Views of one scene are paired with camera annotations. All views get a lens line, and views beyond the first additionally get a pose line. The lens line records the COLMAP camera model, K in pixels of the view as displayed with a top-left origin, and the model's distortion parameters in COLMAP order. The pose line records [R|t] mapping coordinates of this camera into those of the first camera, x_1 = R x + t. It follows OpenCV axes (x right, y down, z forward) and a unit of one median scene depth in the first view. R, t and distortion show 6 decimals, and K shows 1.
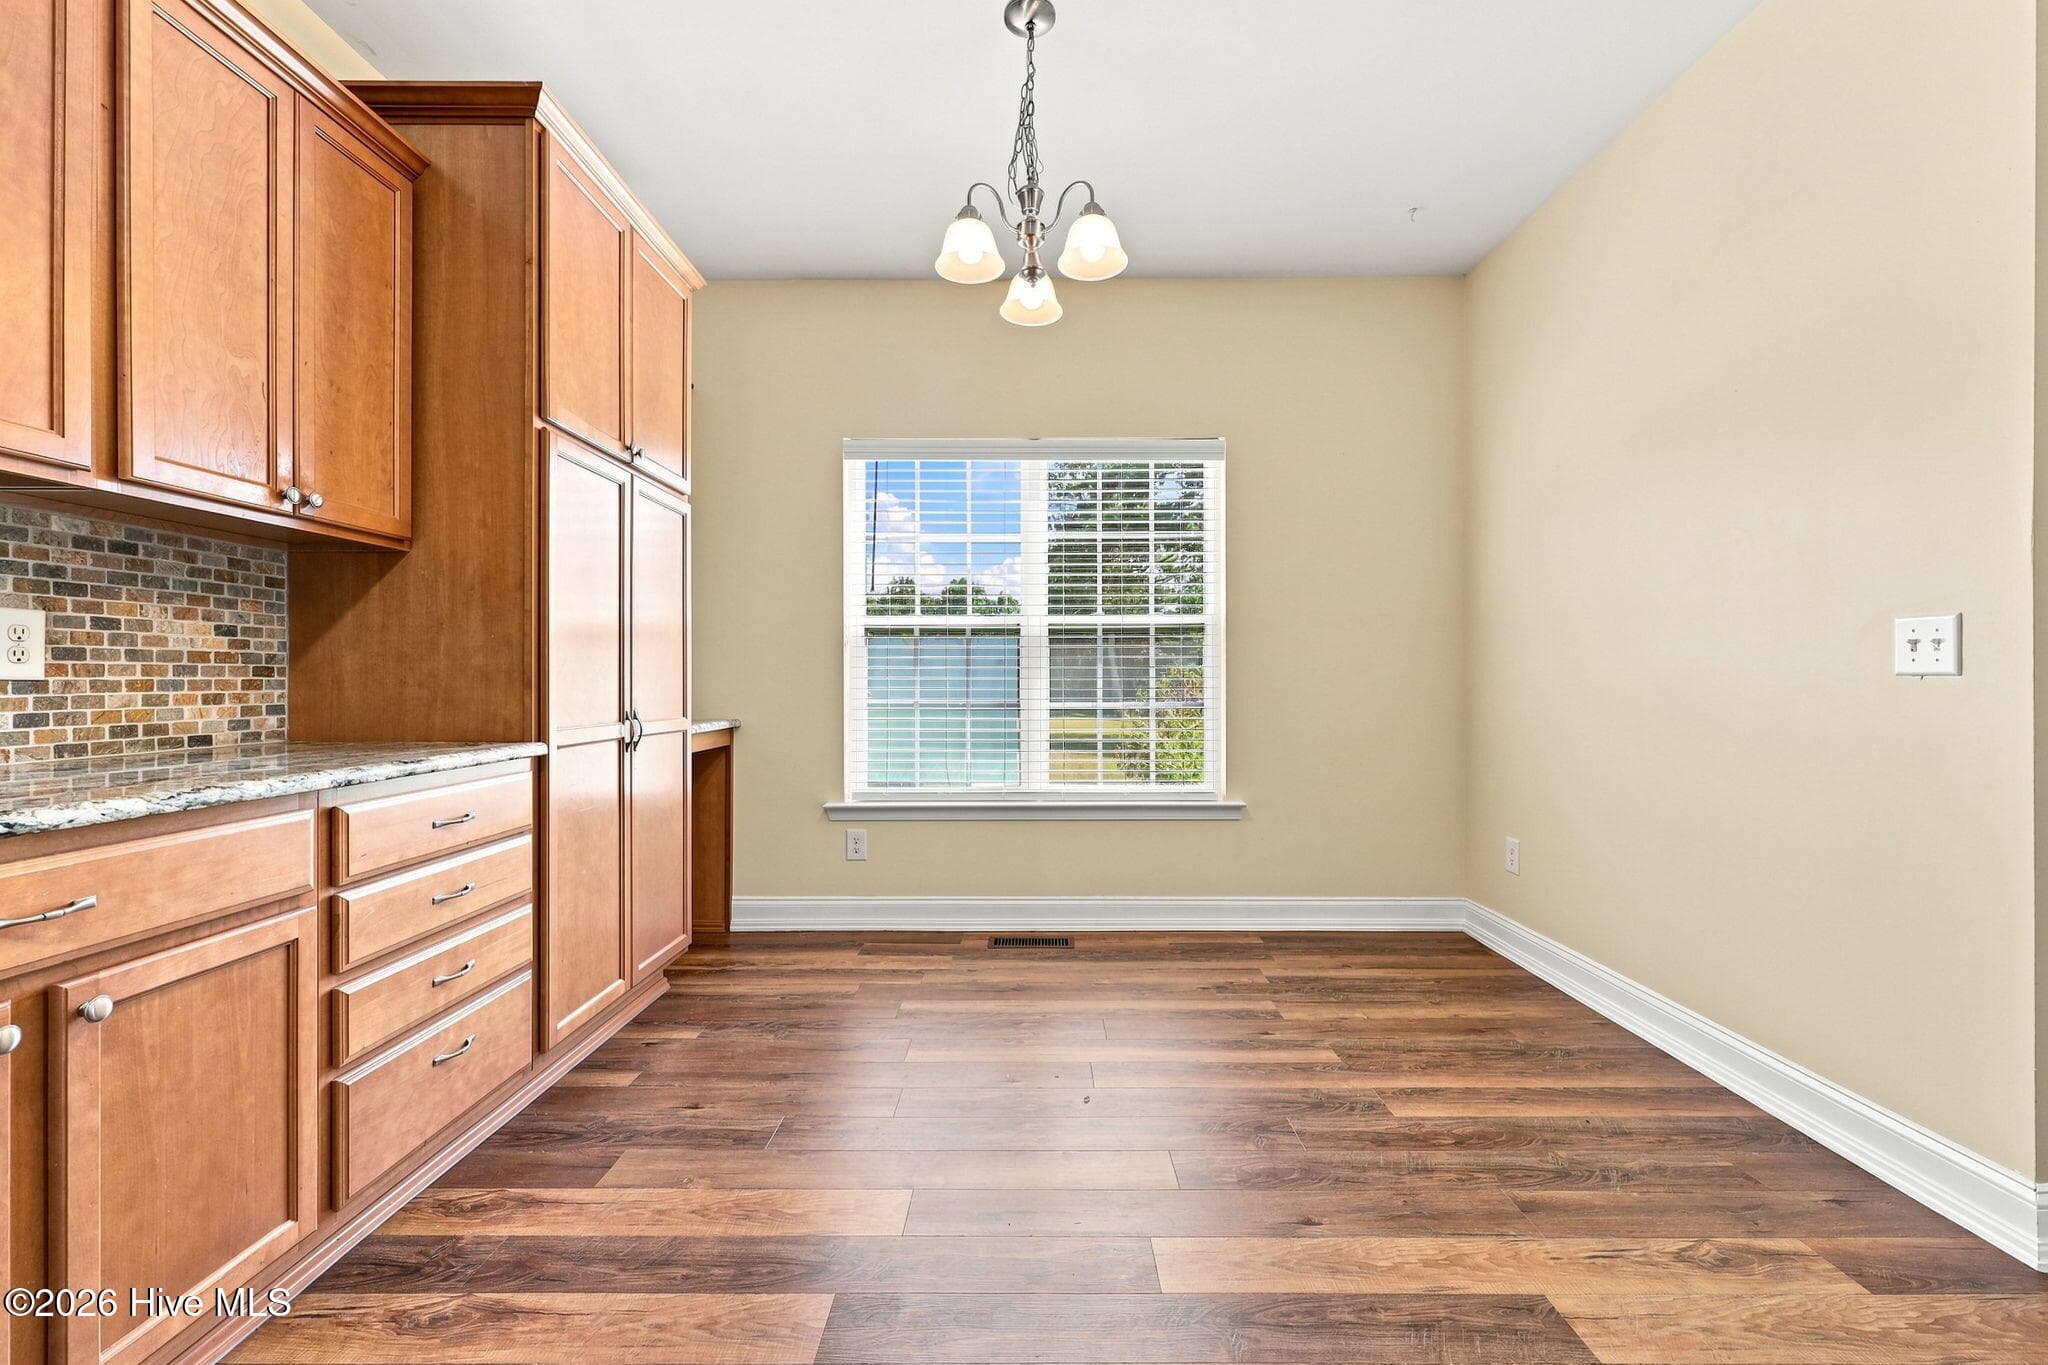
lens RADIAL K [[841.5, 0, 1028.5], [0, 841.5, 679.6], [0, 0, 1]] dist [0.001530, -0.000691]
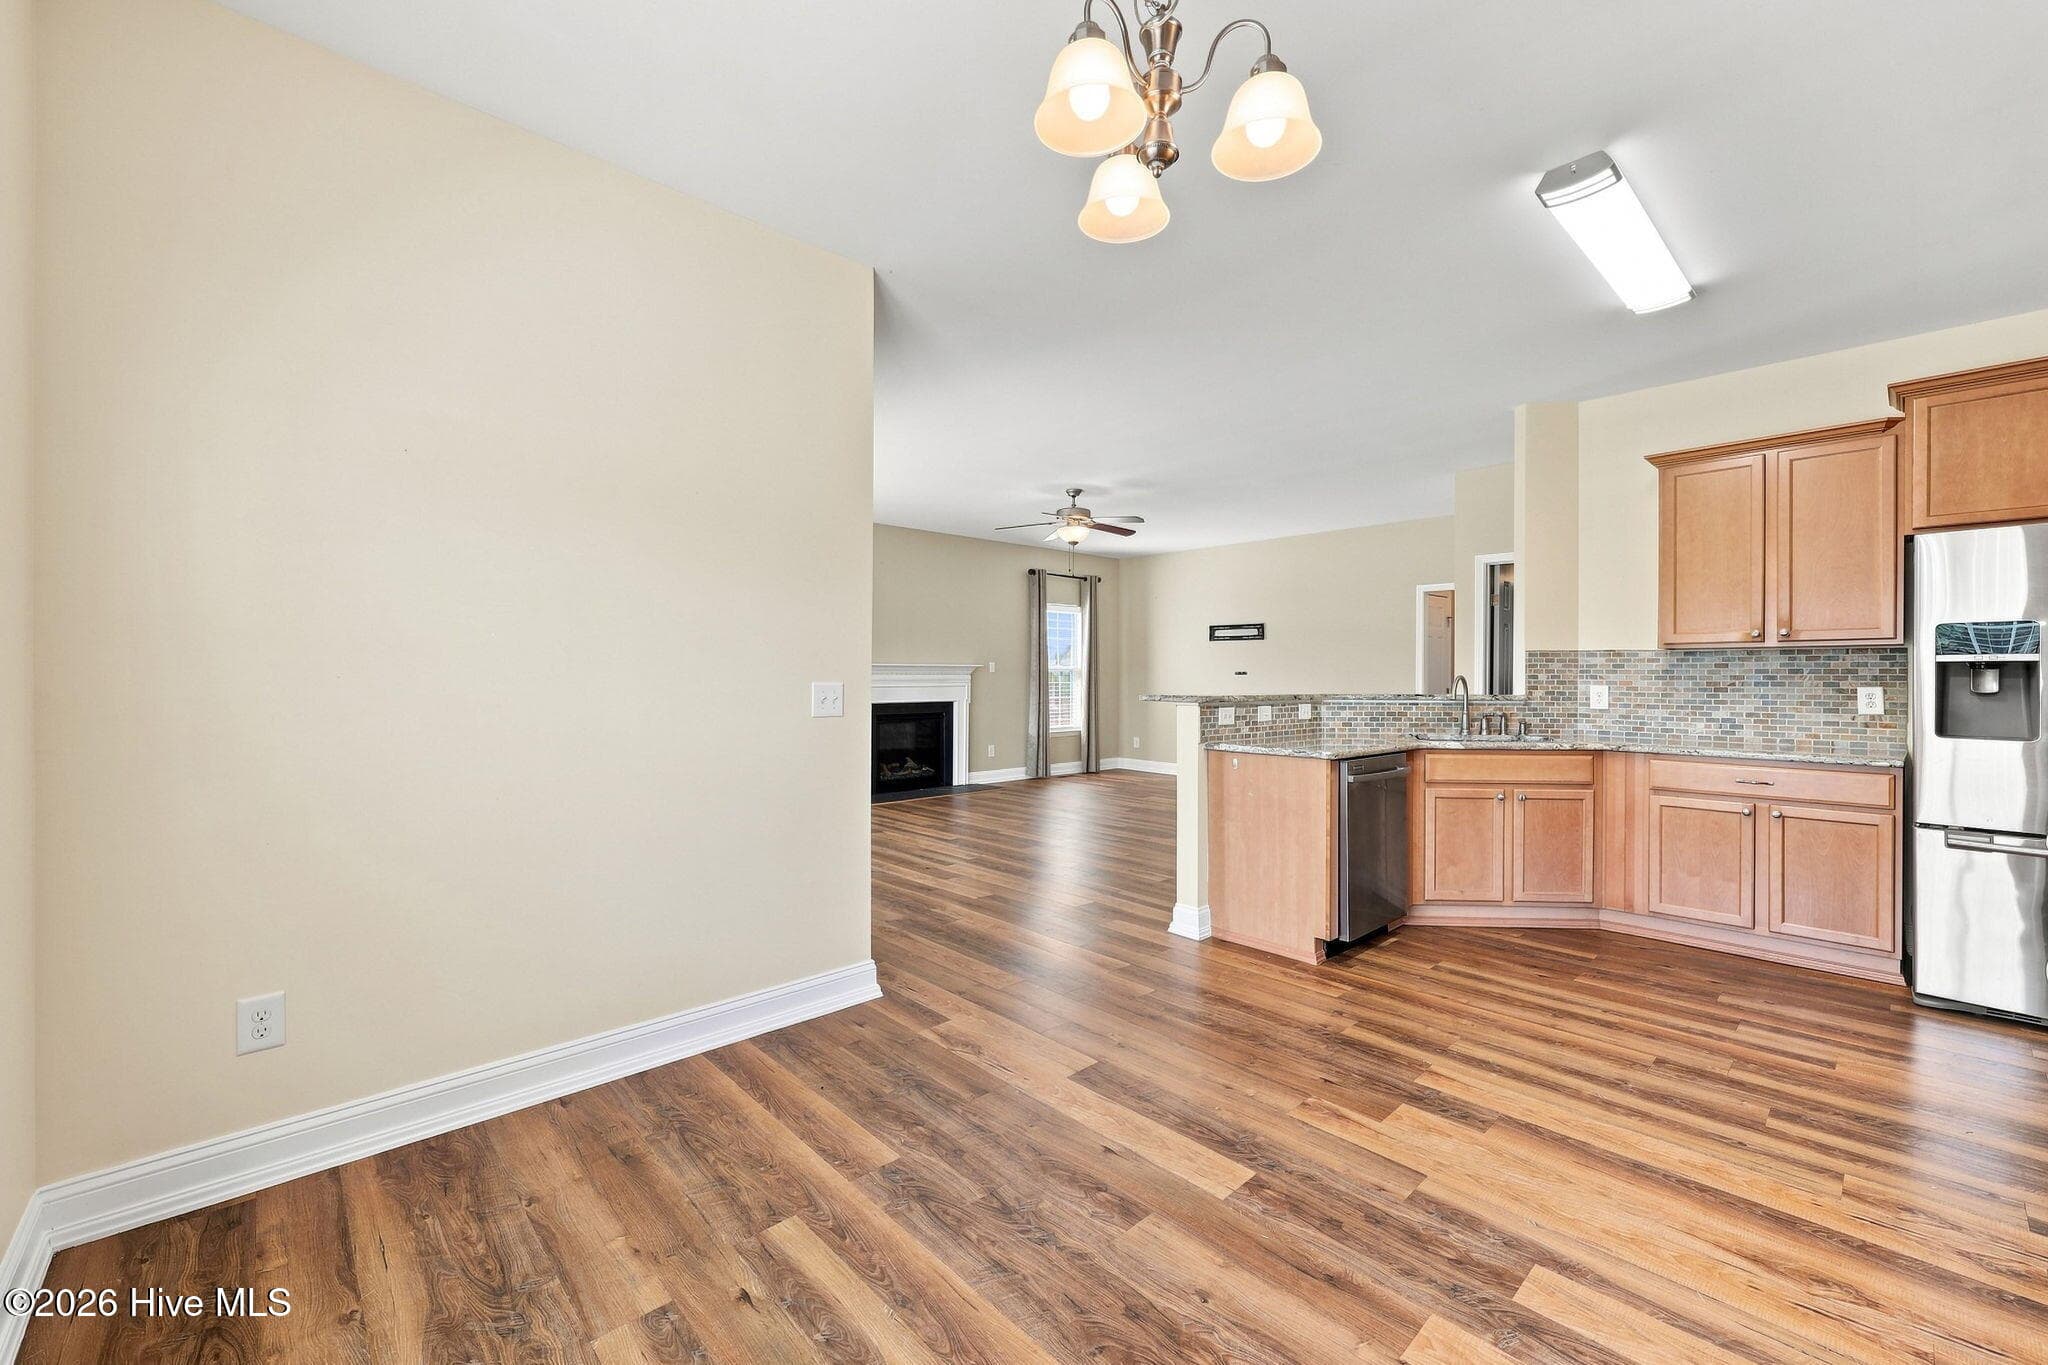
lens RADIAL K [[827.7, 0, 1039.0], [0, 827.7, 679.7], [0, 0, 1]] dist [0.000839, -0.000378]
pose [[-0.692213, -0.005510, 0.721672, -0.420827], [-0.003588, 0.999985, 0.004194, -0.077581], [-0.721684, 0.000314, -0.692222, 1.593891]]
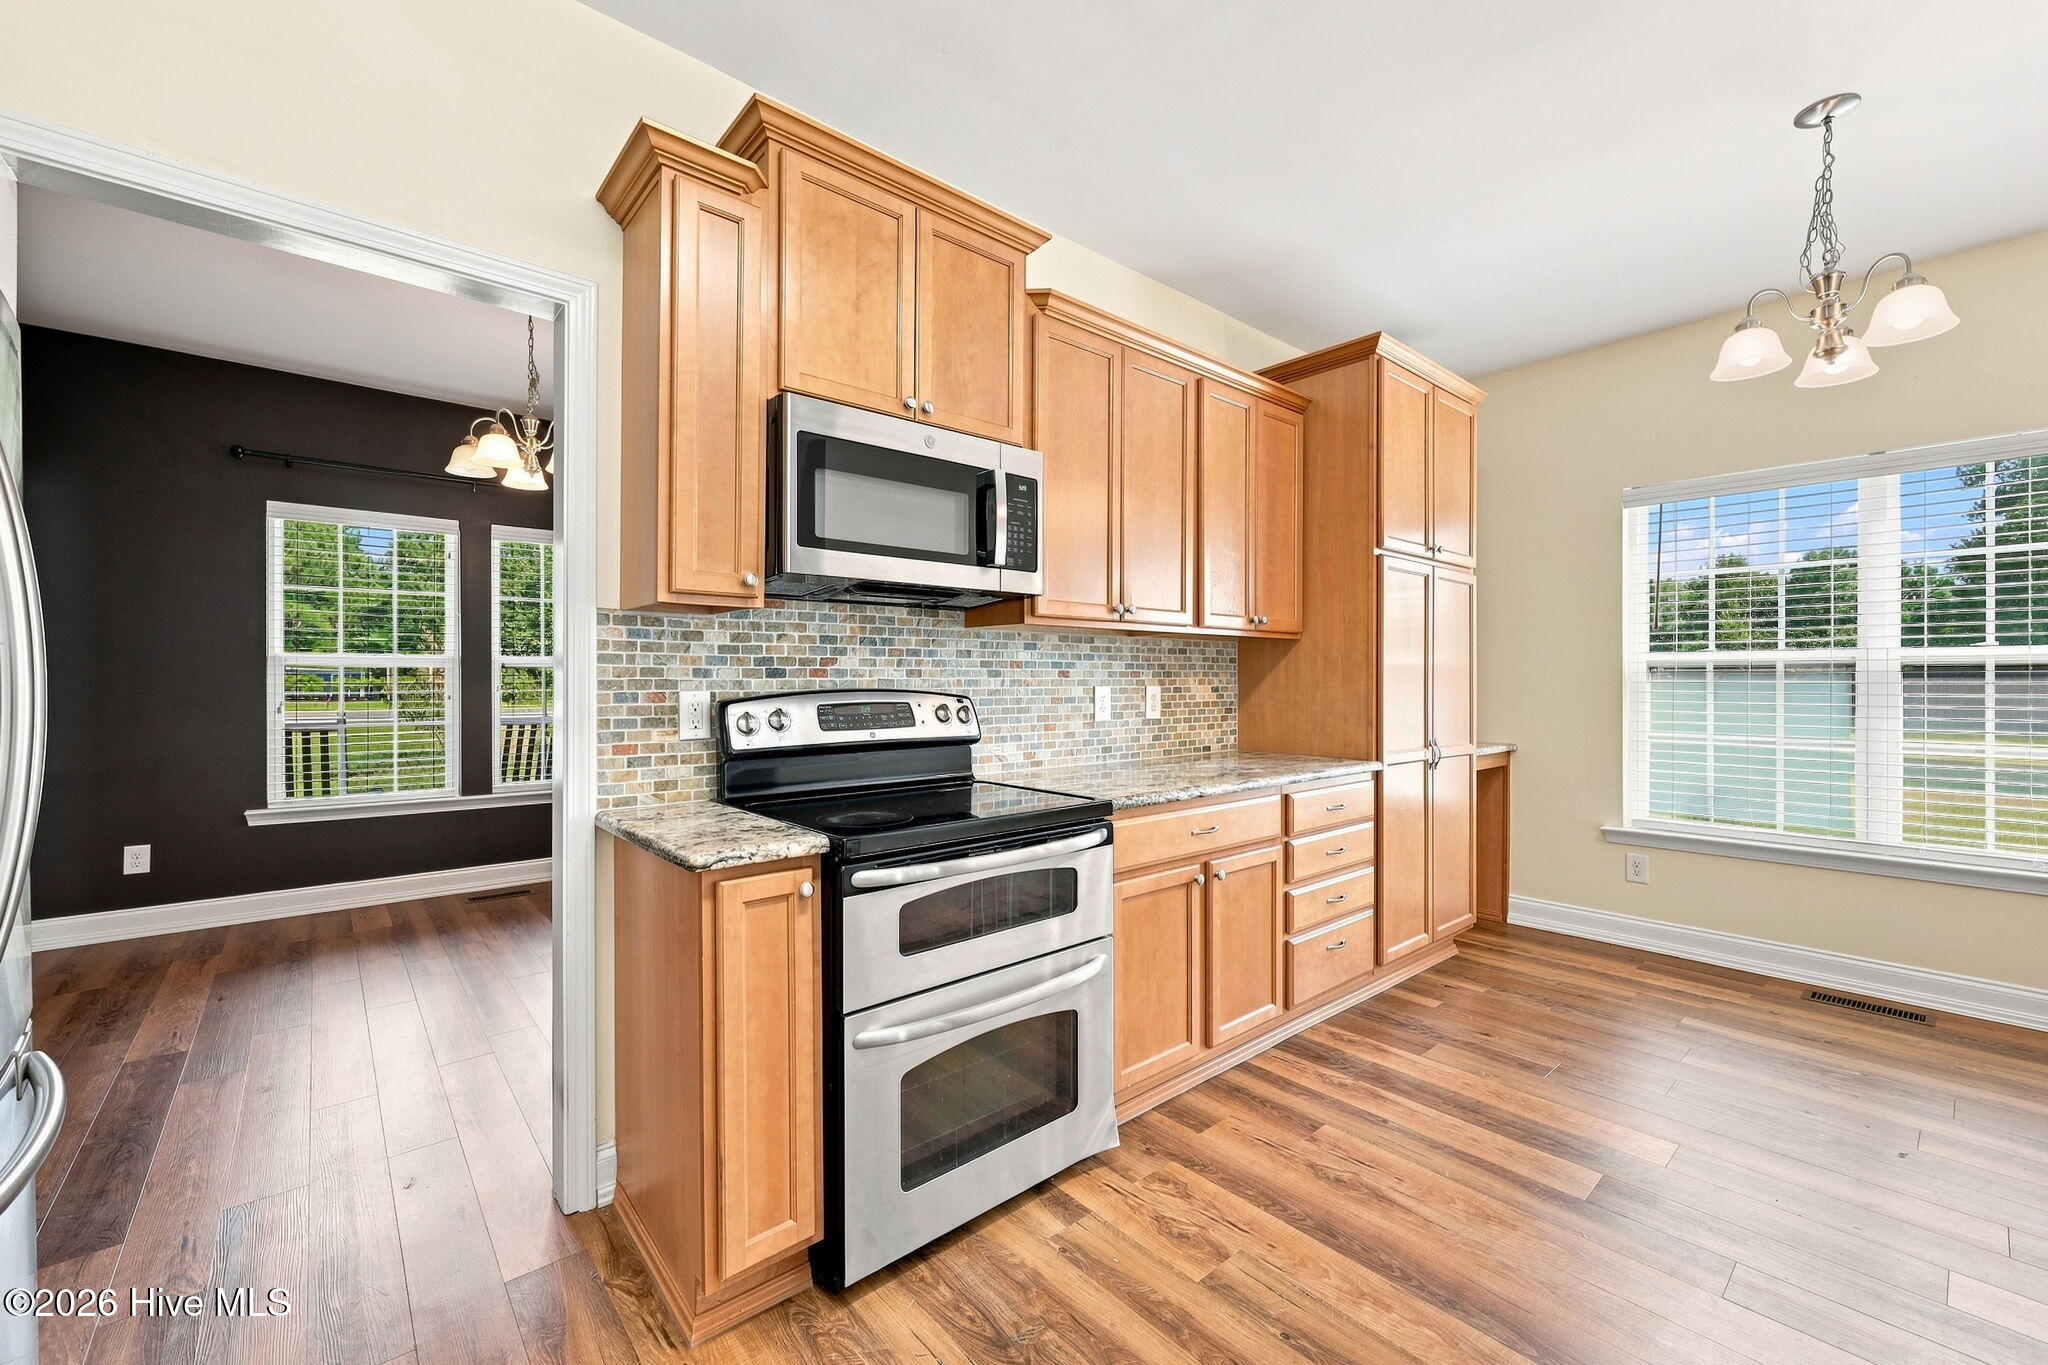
lens RADIAL K [[827.7, 0, 1033.9], [0, 827.7, 679.6], [0, 0, 1]] dist [0.000839, -0.000378]
pose [[0.662997, 0.002609, -0.748617, 0.128103], [-0.000930, 0.999996, 0.002662, -0.077816], [0.748621, -0.001069, 0.662997, -0.461959]]
